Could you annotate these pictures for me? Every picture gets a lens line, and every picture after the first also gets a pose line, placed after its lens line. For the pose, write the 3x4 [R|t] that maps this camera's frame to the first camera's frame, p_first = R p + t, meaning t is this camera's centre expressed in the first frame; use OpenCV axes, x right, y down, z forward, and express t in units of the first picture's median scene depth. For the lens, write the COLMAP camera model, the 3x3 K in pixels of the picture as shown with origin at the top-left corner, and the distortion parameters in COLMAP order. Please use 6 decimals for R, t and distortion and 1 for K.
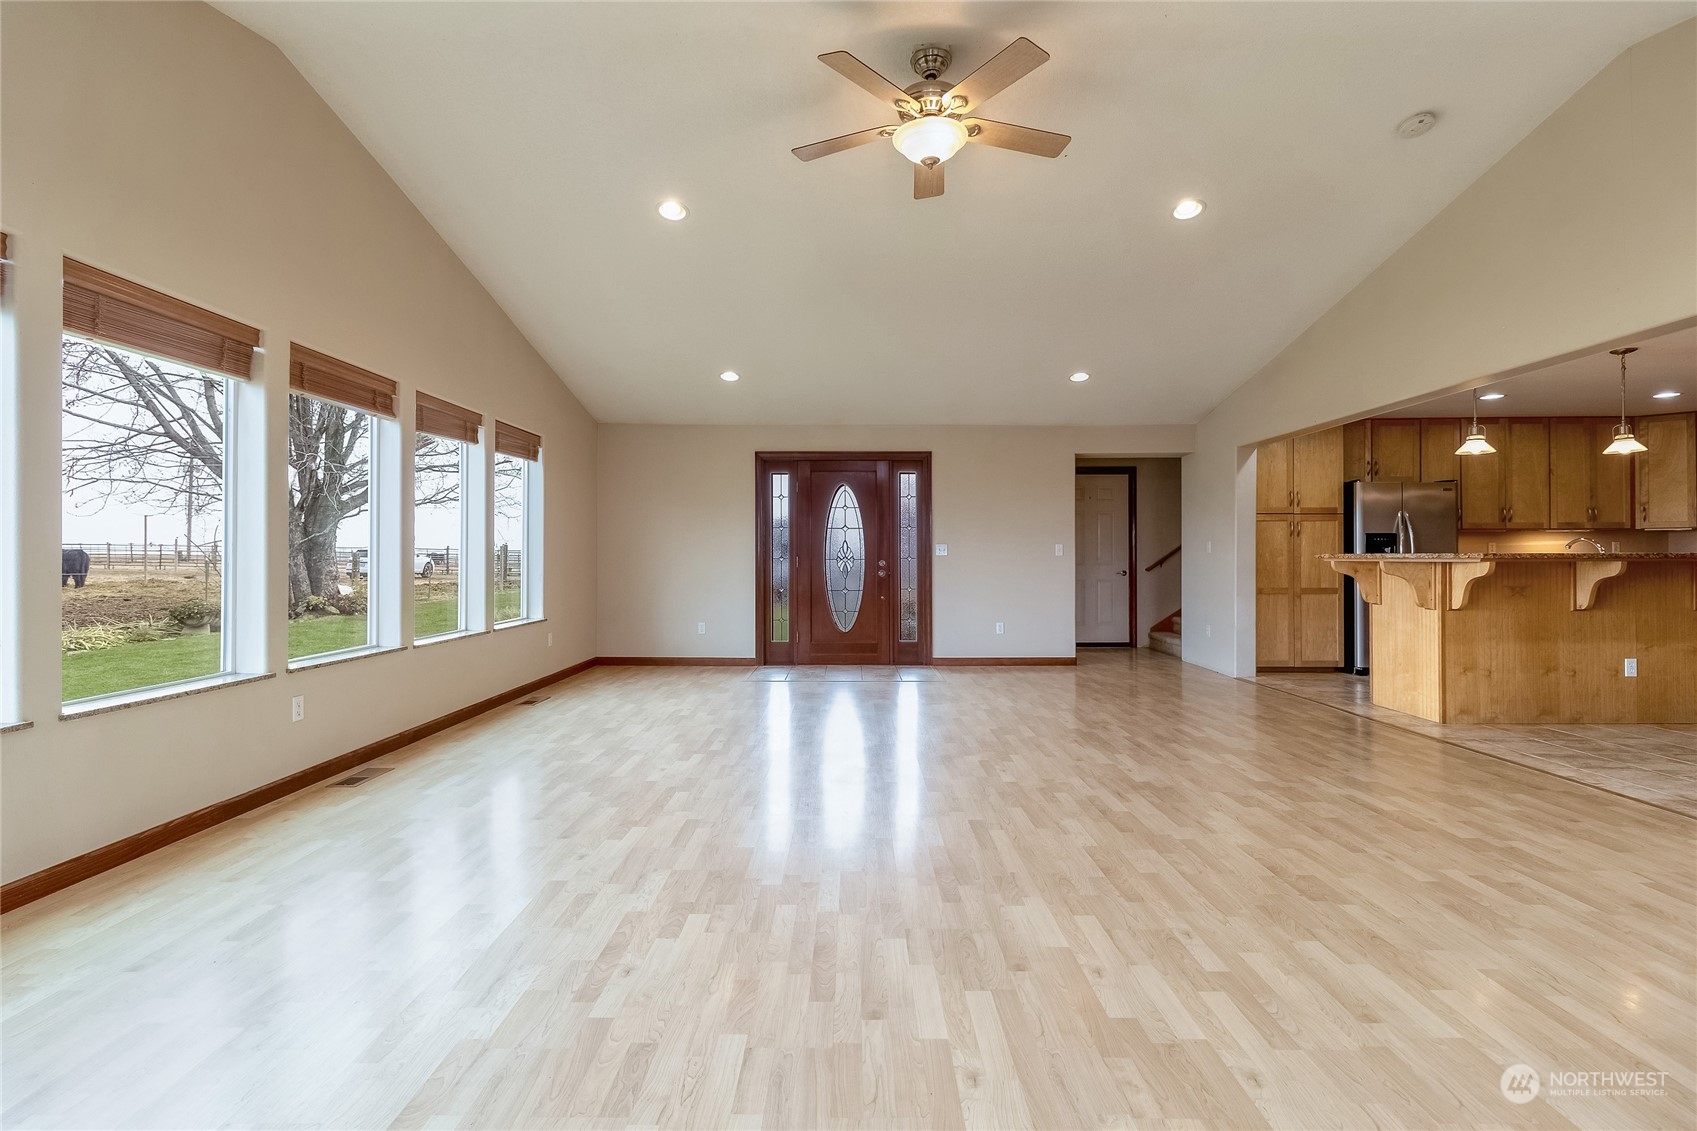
lens RADIAL K [[798.0, 0, 842.5], [0, 798.0, 550.2], [0, 0, 1]] dist [-0.000848, 0.000427]
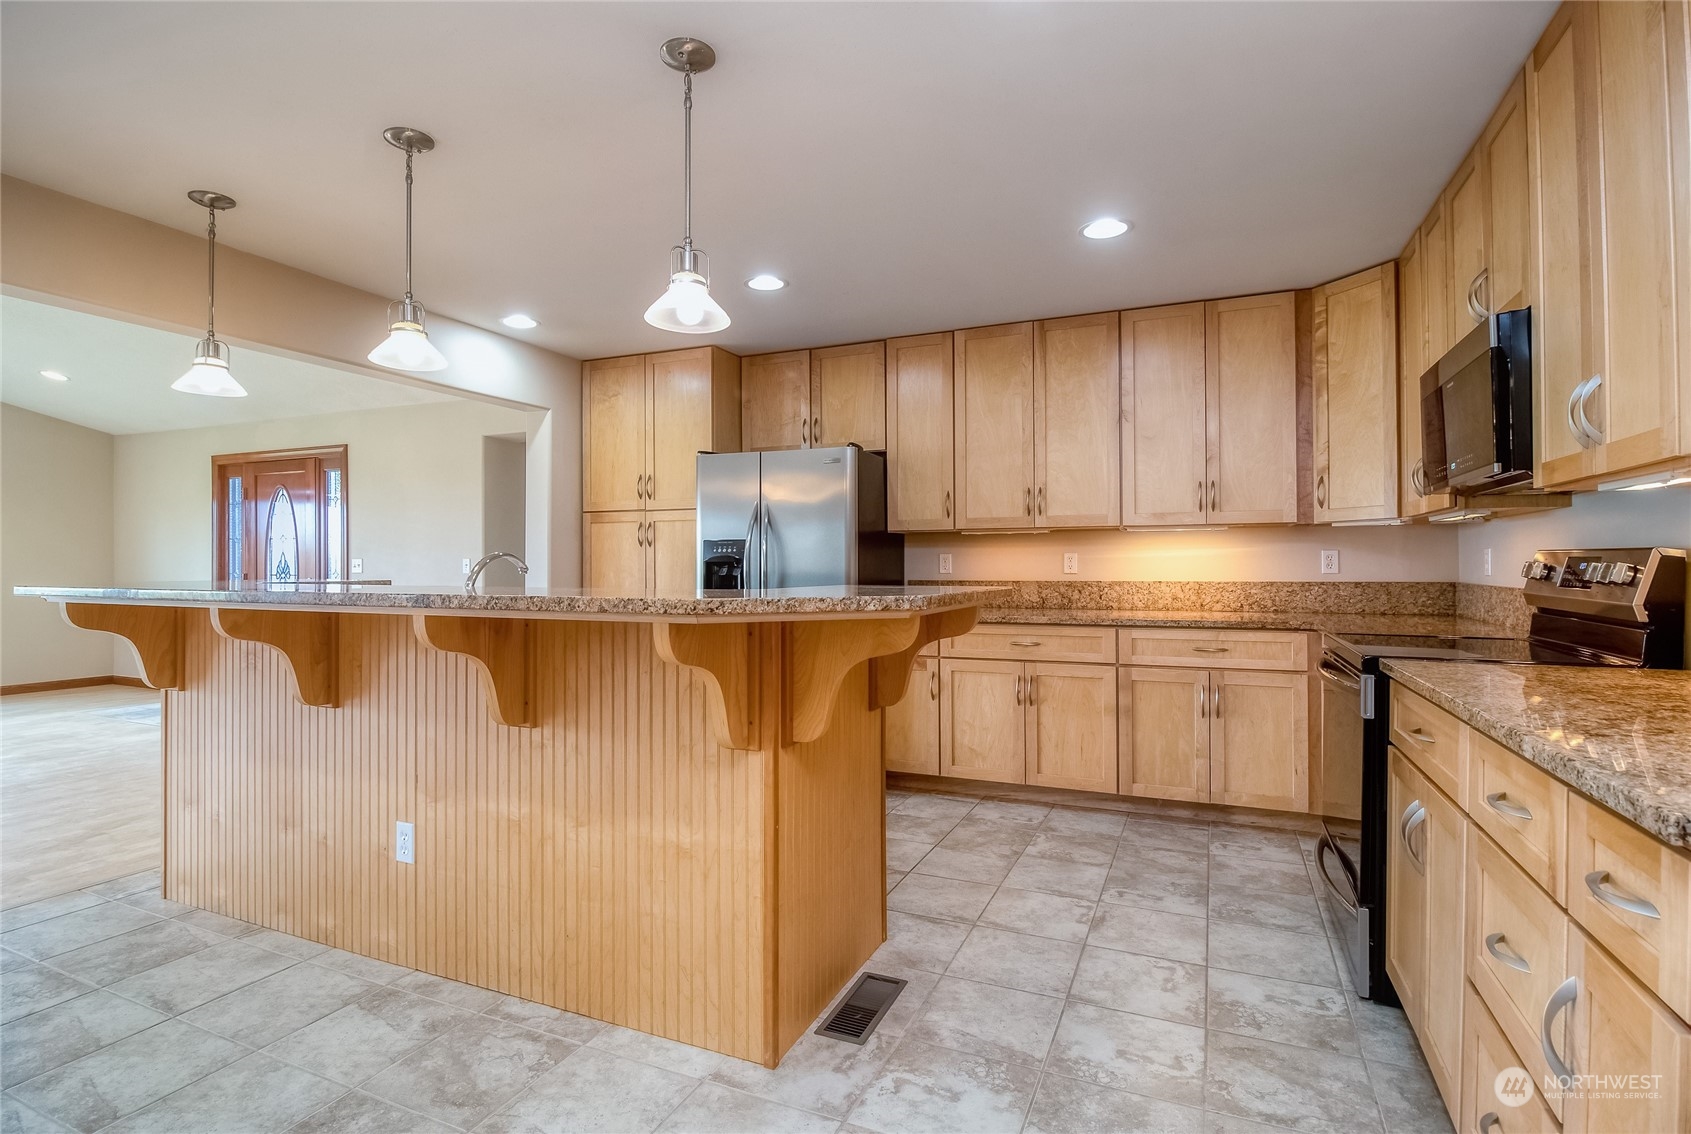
lens RADIAL K [[821.0, 0, 837.4], [0, 821.0, 558.2], [0, 0, 1]] dist [0.001199, -0.007477]
pose [[0.922434, -0.002616, -0.386145, 0.957456], [0.004271, 0.999985, 0.003428, -0.009433], [0.386130, -0.004811, 0.922432, 0.458569]]
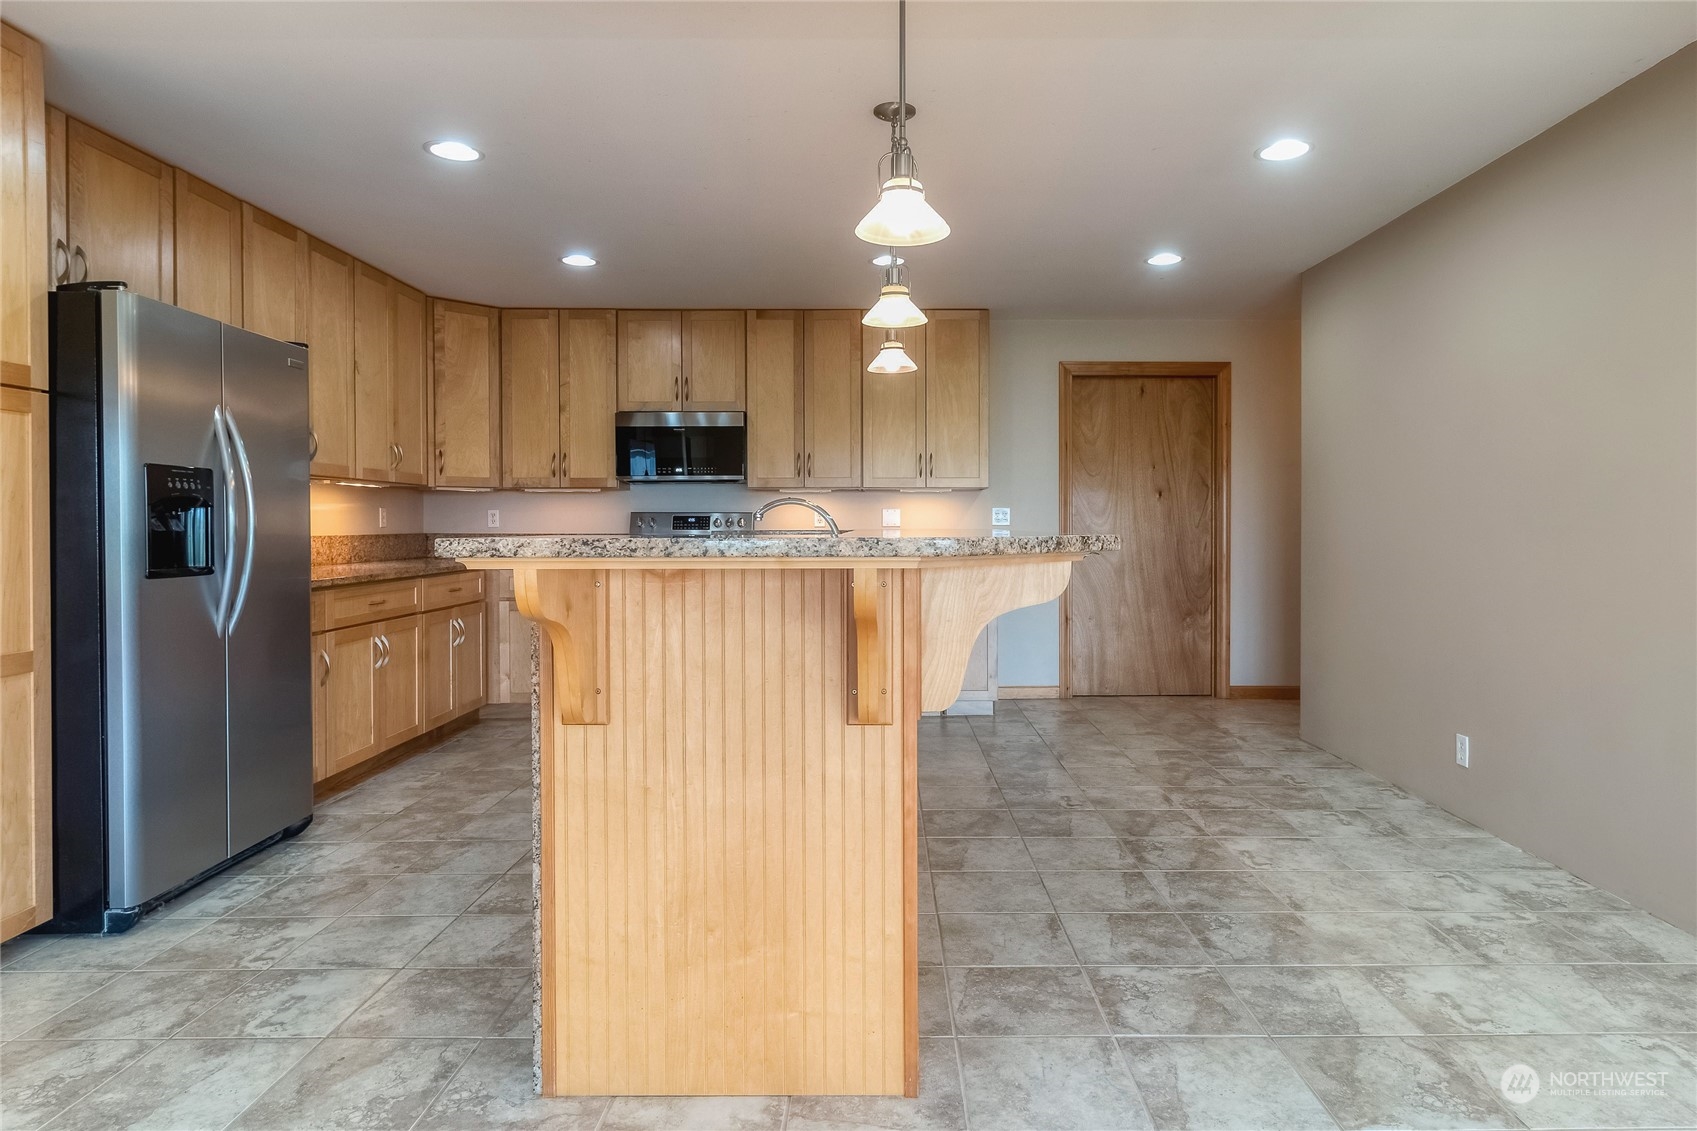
lens RADIAL K [[984.7, 0, 897.4], [0, 984.7, 544.9], [0, 0, 1]] dist [-0.005656, 0.000327]
pose [[-0.032534, -0.018443, 0.999300, 0.262494], [-0.006848, 0.999810, 0.018230, 0.000962], [-0.999447, -0.006250, -0.032654, 0.703919]]
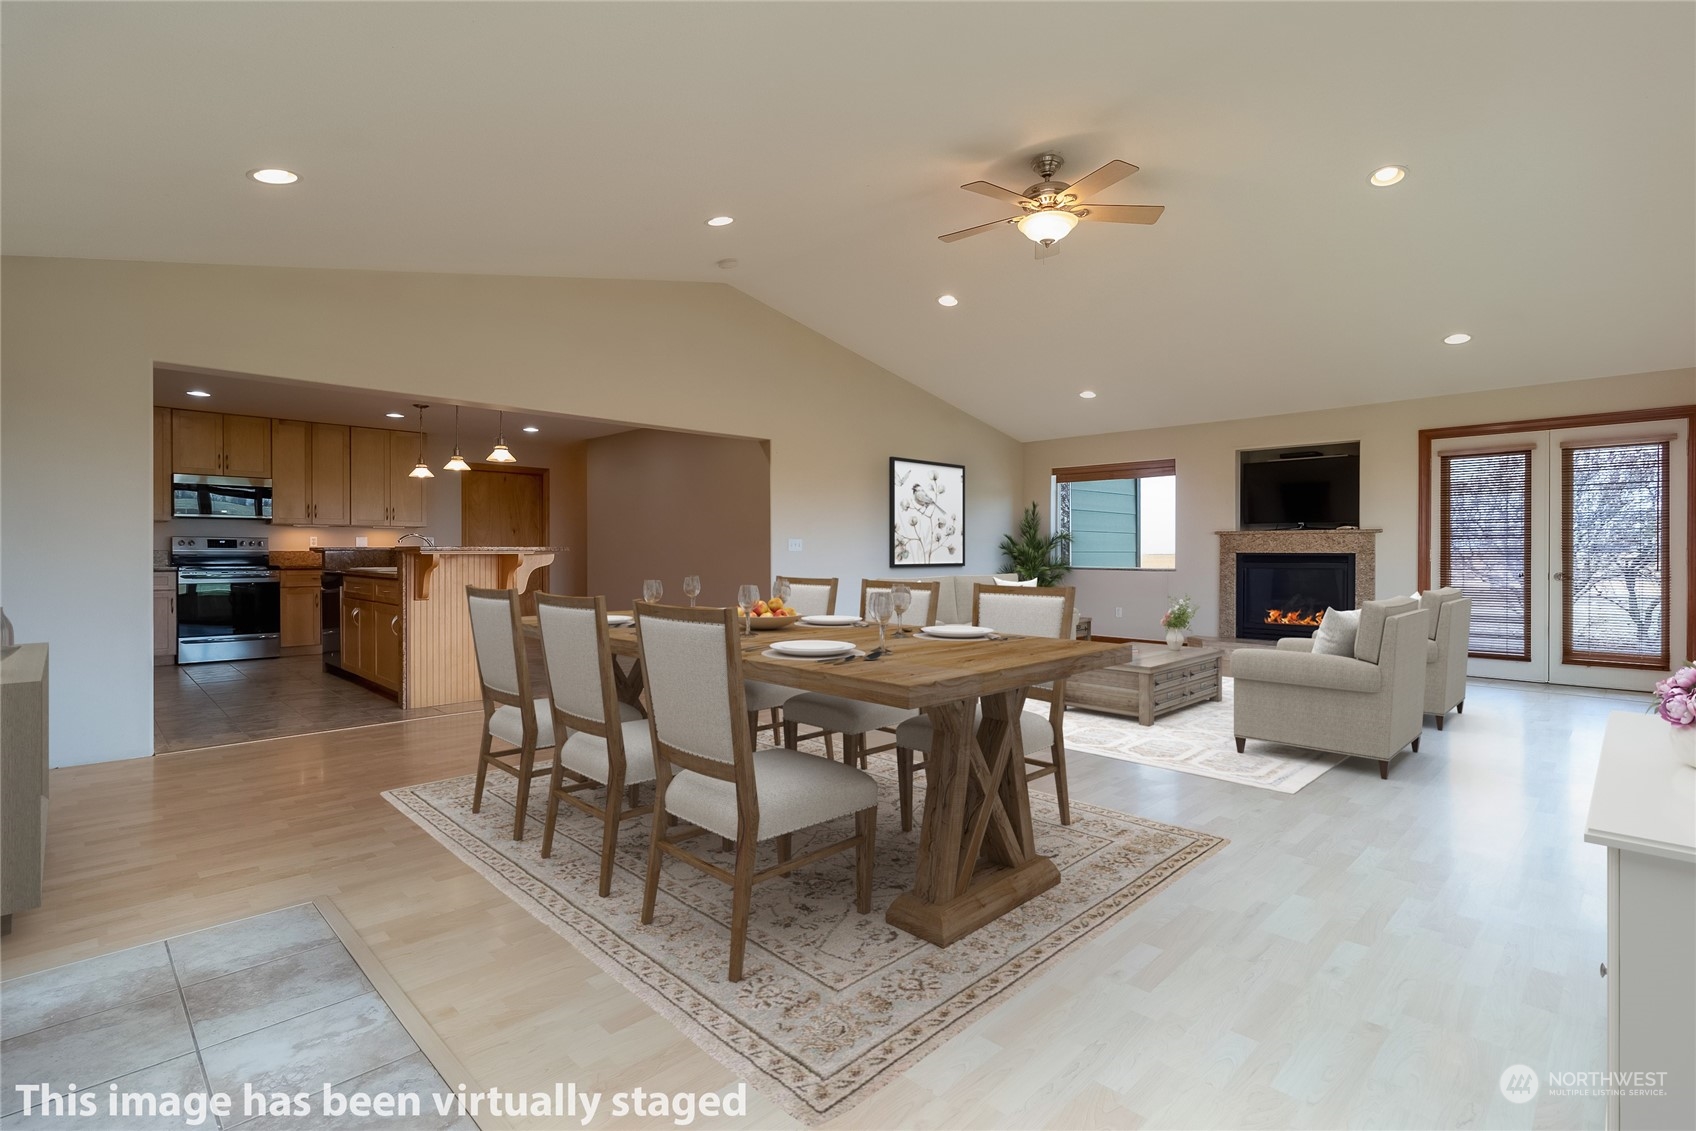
lens RADIAL K [[788.4, 0, 858.4], [0, 788.4, 563.9], [0, 0, 1]] dist [-0.006306, 0.000303]
pose [[-0.723737, -0.010117, 0.690002, -0.270588], [-0.008041, 0.999948, 0.006227, 0.013459], [-0.690029, -0.001042, -0.723781, 1.028458]]
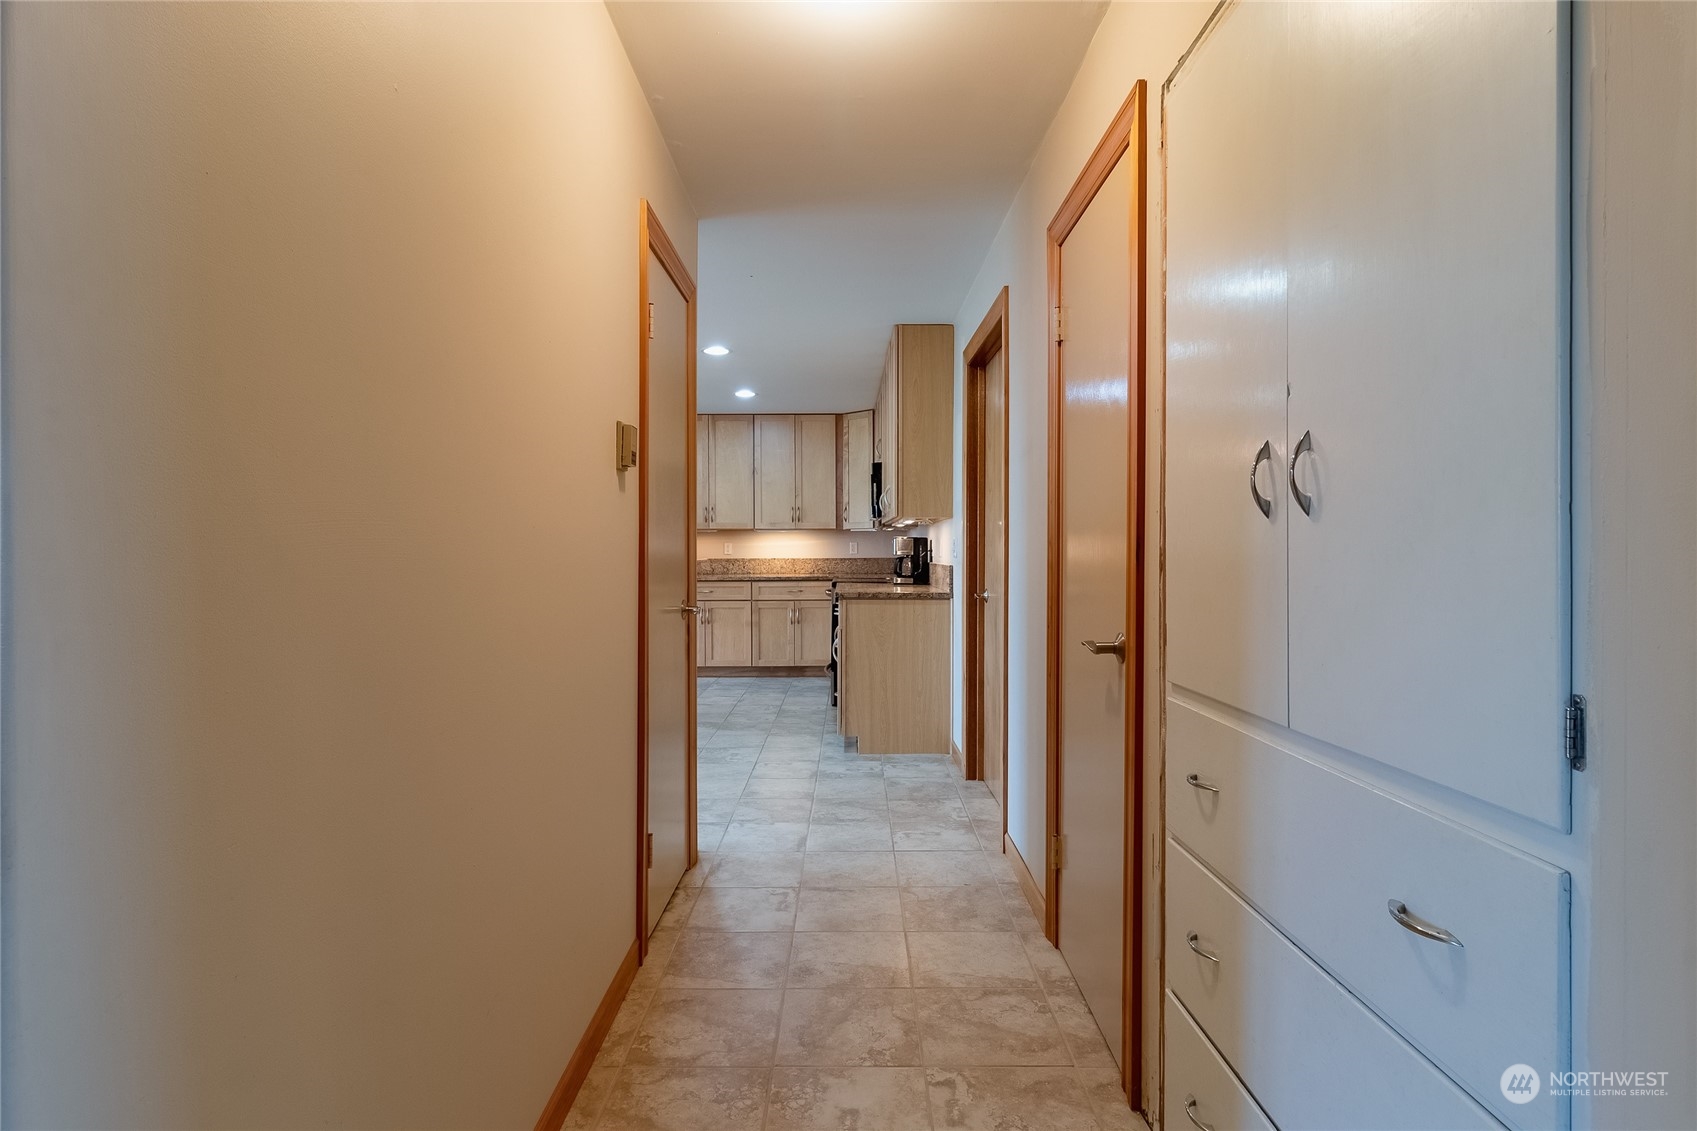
lens RADIAL K [[858.4, 0, 848.5], [0, 858.4, 565.5], [0, 0, 1]] dist [-0.001639, 0.000079]
pose [[0.999656, -0.000460, 0.026221, 1.011248], [-0.000334, 0.999542, 0.030275, -0.015061], [-0.026223, -0.030273, 0.999198, -0.051794]]
